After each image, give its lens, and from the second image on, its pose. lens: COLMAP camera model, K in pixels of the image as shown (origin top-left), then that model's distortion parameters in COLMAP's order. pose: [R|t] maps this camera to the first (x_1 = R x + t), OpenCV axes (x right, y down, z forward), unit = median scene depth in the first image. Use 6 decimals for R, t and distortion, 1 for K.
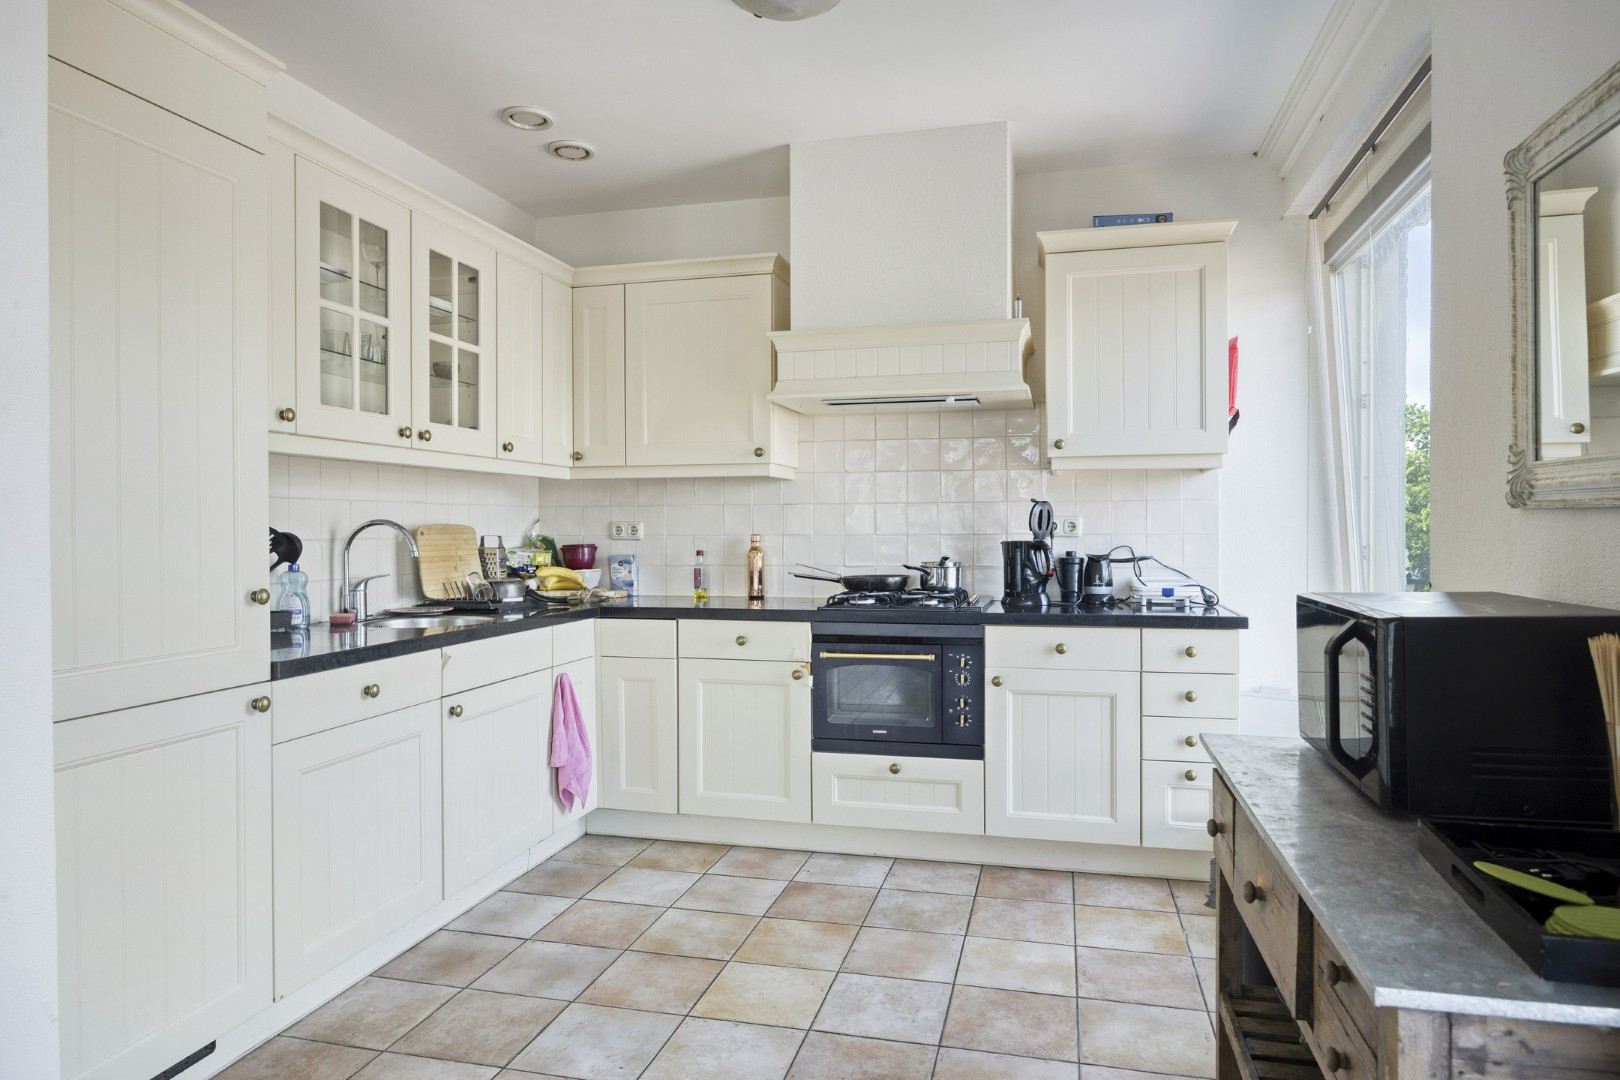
lens RADIAL K [[904.4, 0, 826.0], [0, 904.4, 528.4], [0, 0, 1]] dist [-0.007858, 0.000763]
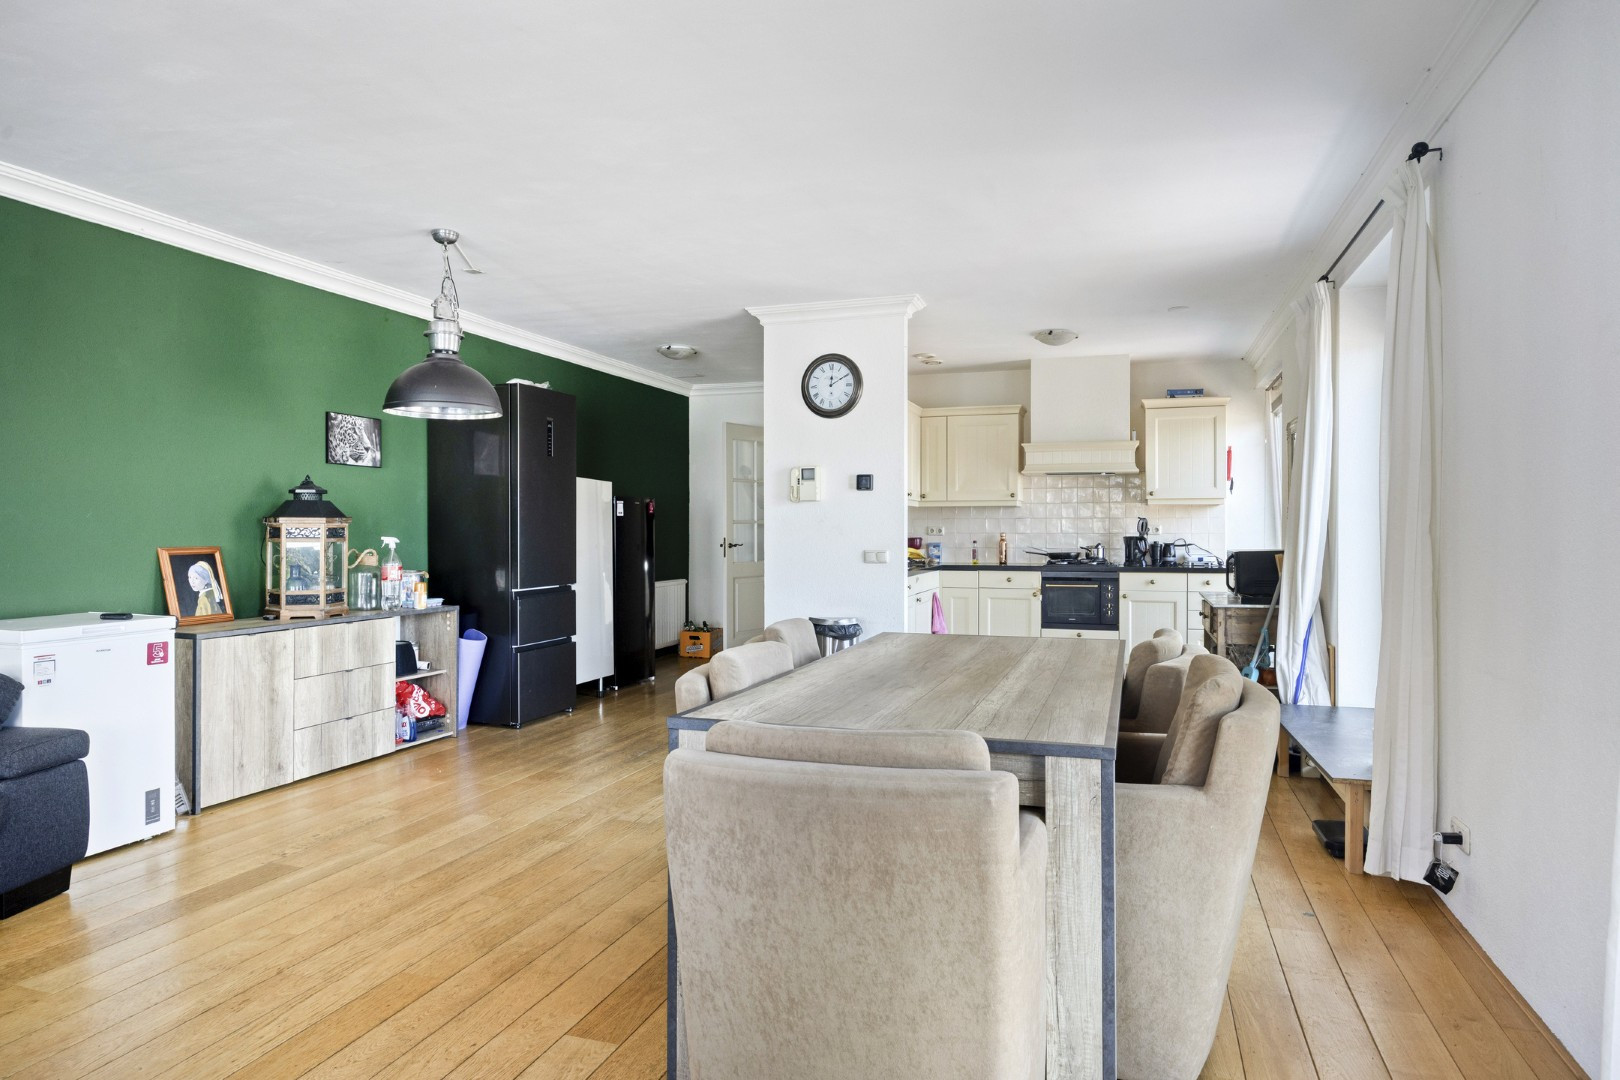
lens RADIAL K [[904.4, 0, 859.9], [0, 904.4, 524.5], [0, 0, 1]] dist [-0.007858, 0.000763]
pose [[0.999208, 0.003669, -0.039632, -0.359922], [-0.003869, 0.999980, -0.004982, -0.000971], [0.039613, 0.005132, 0.999202, -1.215427]]
